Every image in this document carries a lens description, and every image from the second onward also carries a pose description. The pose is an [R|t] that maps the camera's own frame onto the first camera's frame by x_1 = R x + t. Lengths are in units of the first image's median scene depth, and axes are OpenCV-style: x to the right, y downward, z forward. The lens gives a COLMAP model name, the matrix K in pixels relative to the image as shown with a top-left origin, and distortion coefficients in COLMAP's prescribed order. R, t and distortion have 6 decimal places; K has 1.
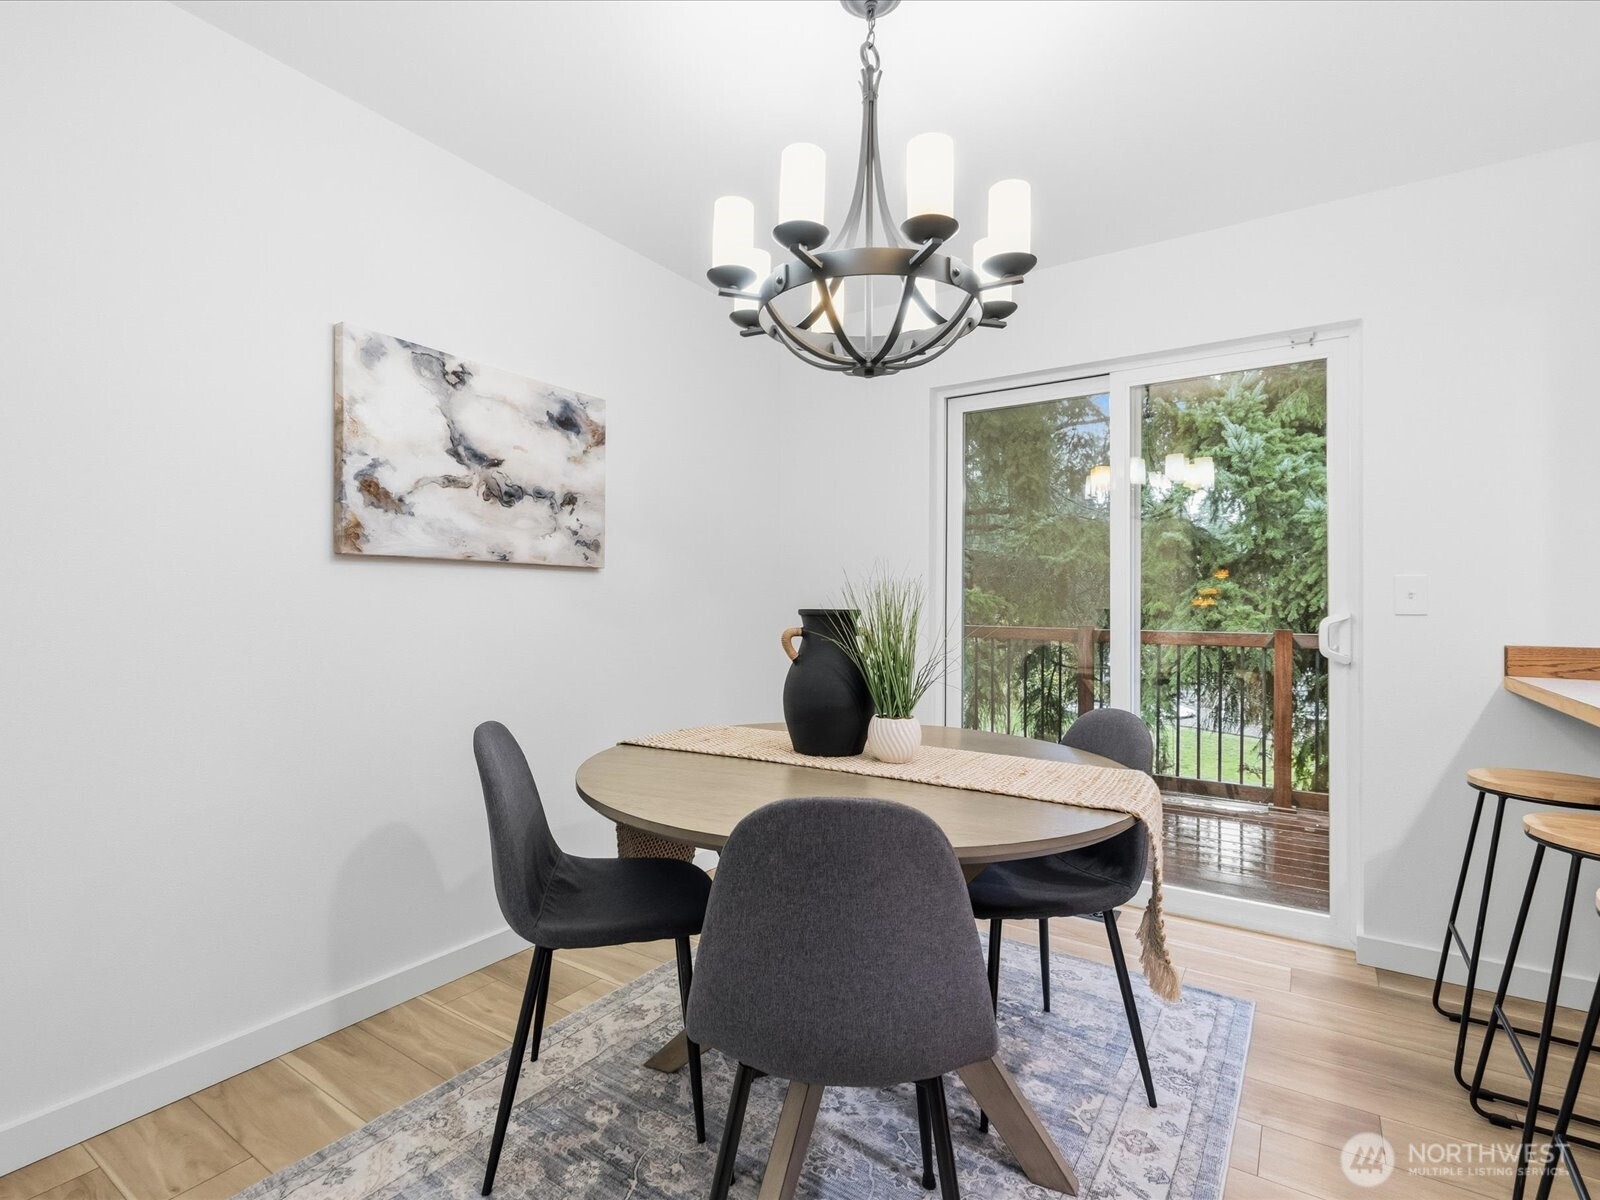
lens RADIAL K [[767.9, 0, 800.0], [0, 767.9, 600.0], [0, 0, 1]] dist [-0.001410, -0.000043]
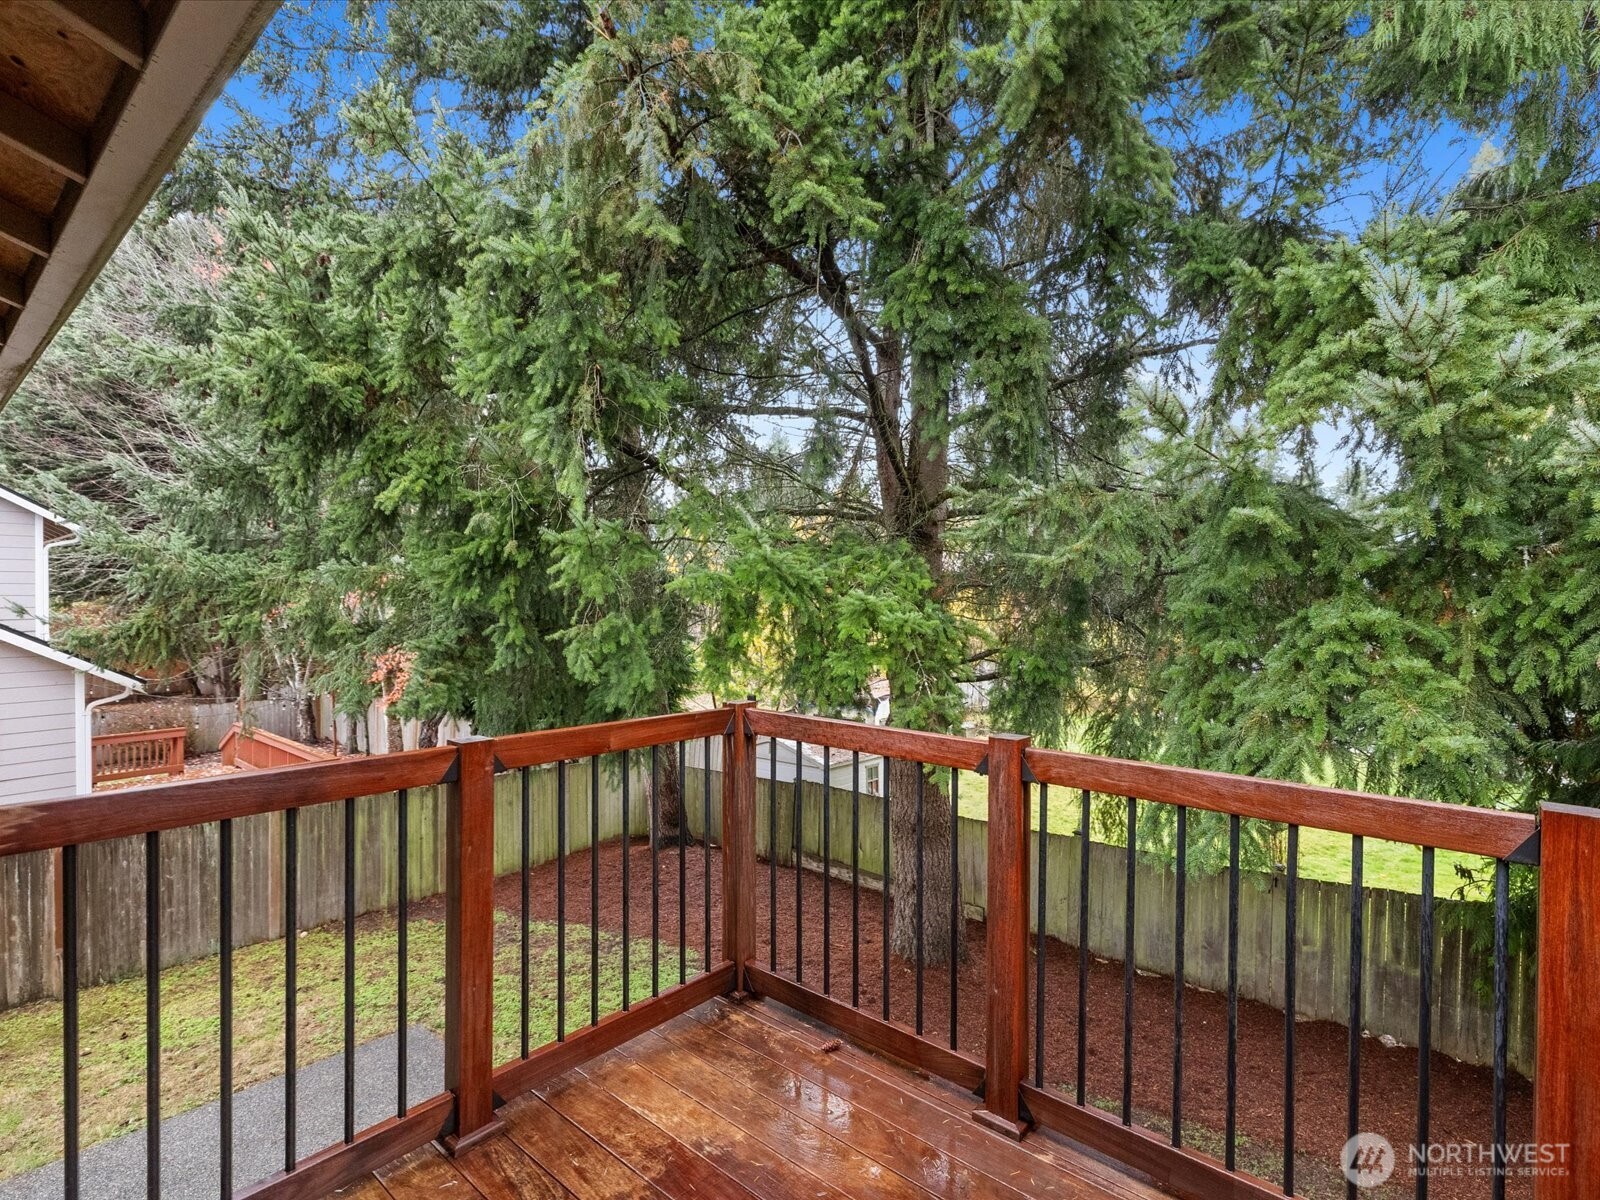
lens RADIAL K [[785.4, 0, 795.8], [0, 785.4, 605.0], [0, 0, 1]] dist [0.001122, 0.000195]
pose [[0.991778, -0.003865, -0.127911, 0.259708], [0.006381, 0.999794, 0.019266, -0.036995], [0.127810, -0.019924, 0.991598, 0.463555]]
